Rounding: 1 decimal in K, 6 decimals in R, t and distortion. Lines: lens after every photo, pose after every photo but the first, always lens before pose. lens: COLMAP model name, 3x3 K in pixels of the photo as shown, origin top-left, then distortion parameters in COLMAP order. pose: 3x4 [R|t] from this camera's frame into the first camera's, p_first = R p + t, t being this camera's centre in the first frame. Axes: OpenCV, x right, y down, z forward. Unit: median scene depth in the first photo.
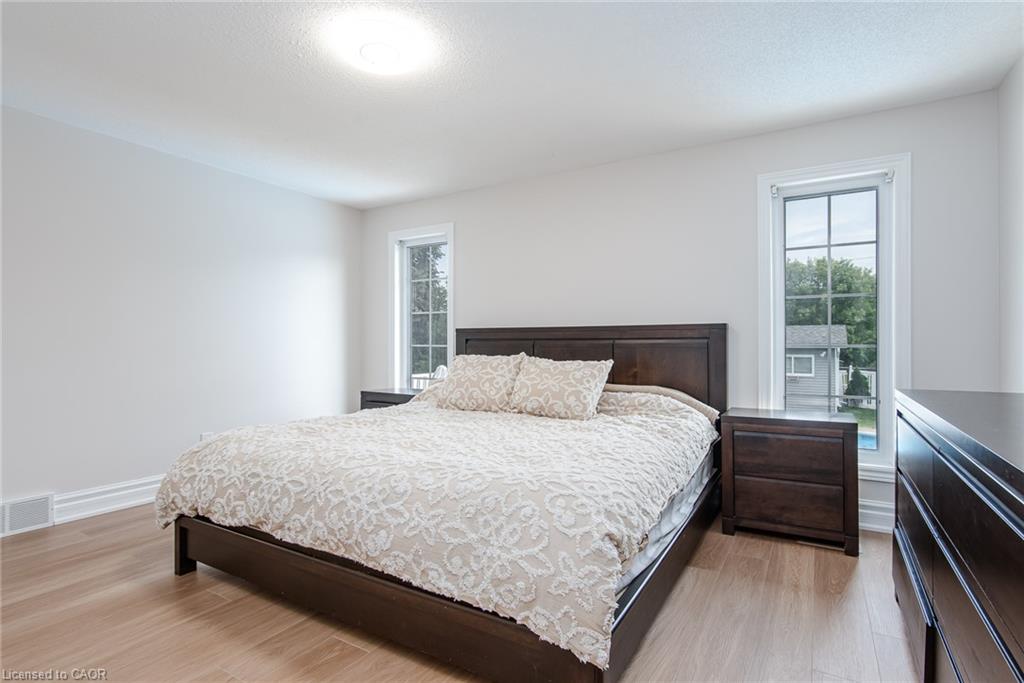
lens RADIAL K [[516.4, 0, 508.5], [0, 516.4, 342.1], [0, 0, 1]] dist [-0.004585, -0.001285]
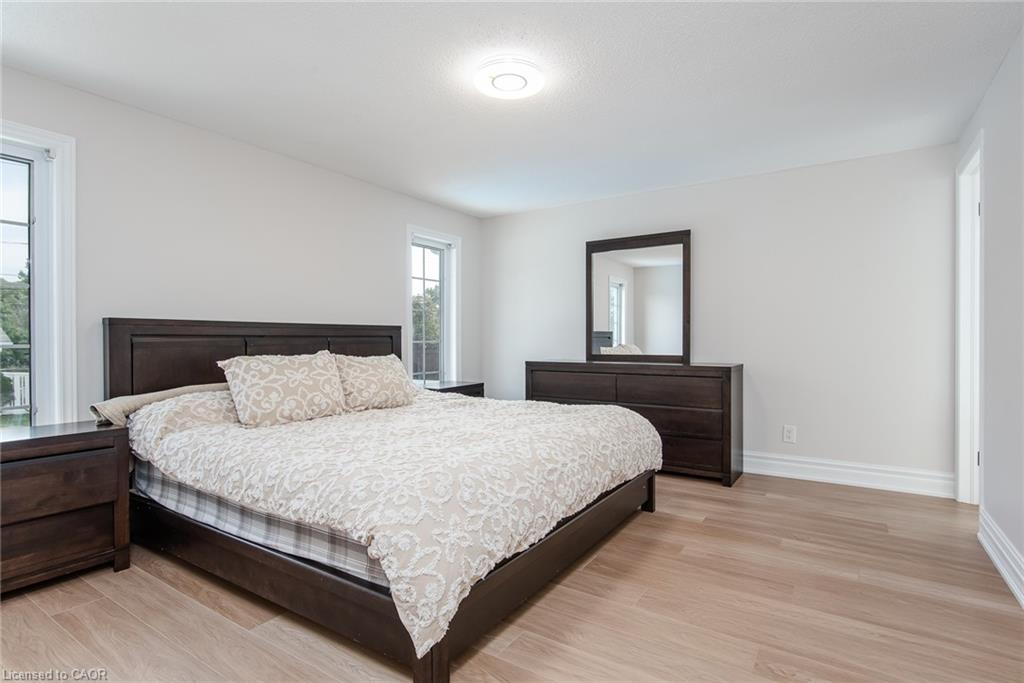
lens RADIAL K [[516.4, 0, 507.4], [0, 516.4, 340.0], [0, 0, 1]] dist [-0.004585, -0.001285]
pose [[0.044248, -0.002010, 0.999019, -0.914248], [0.002735, 0.999994, 0.001891, -0.000250], [-0.999017, 0.002649, 0.044253, 0.634204]]
